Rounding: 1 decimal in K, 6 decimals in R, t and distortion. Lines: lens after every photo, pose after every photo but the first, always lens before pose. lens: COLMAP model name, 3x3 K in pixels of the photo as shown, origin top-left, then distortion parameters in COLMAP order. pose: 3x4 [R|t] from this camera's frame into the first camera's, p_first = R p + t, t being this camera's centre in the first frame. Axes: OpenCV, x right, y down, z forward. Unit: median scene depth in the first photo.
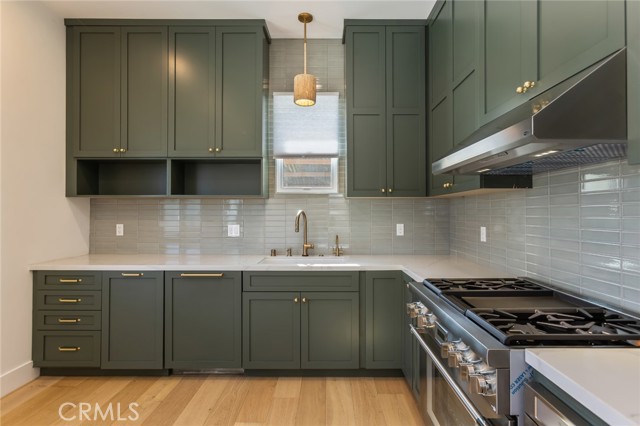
lens RADIAL K [[316.7, 0, 328.0], [0, 316.7, 211.8], [0, 0, 1]] dist [-0.023269, 0.000245]
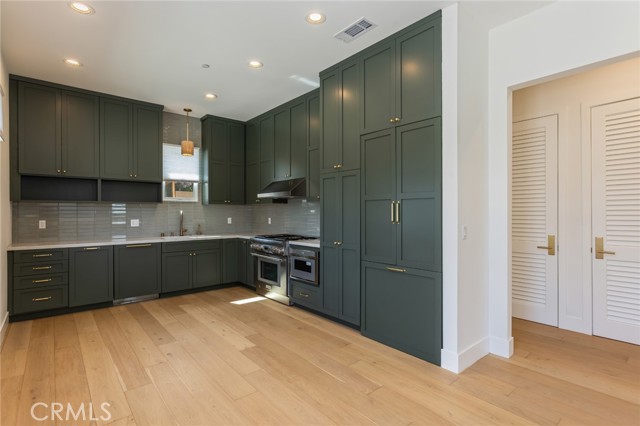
lens RADIAL K [[314.8, 0, 320.0], [0, 314.8, 213.0], [0, 0, 1]] dist [0.003527, 0.000825]
pose [[0.759329, -0.002946, 0.650701, -0.702177], [-0.001256, 0.999981, 0.005994, -0.003517], [-0.650706, -0.005369, 0.759311, -0.972719]]
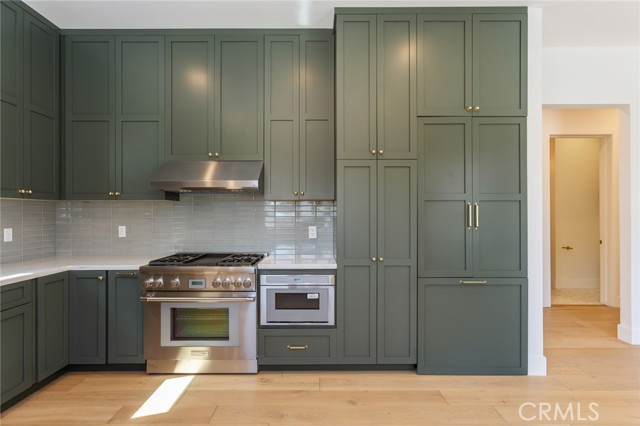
lens RADIAL K [[314.8, 0, 320.0], [0, 314.8, 213.0], [0, 0, 1]] dist [0.003527, 0.000825]
pose [[0.002029, -0.000359, 0.999998, -0.731660], [-0.001741, 0.999998, 0.000362, -0.007020], [-0.999996, -0.001742, 0.002029, 0.141427]]
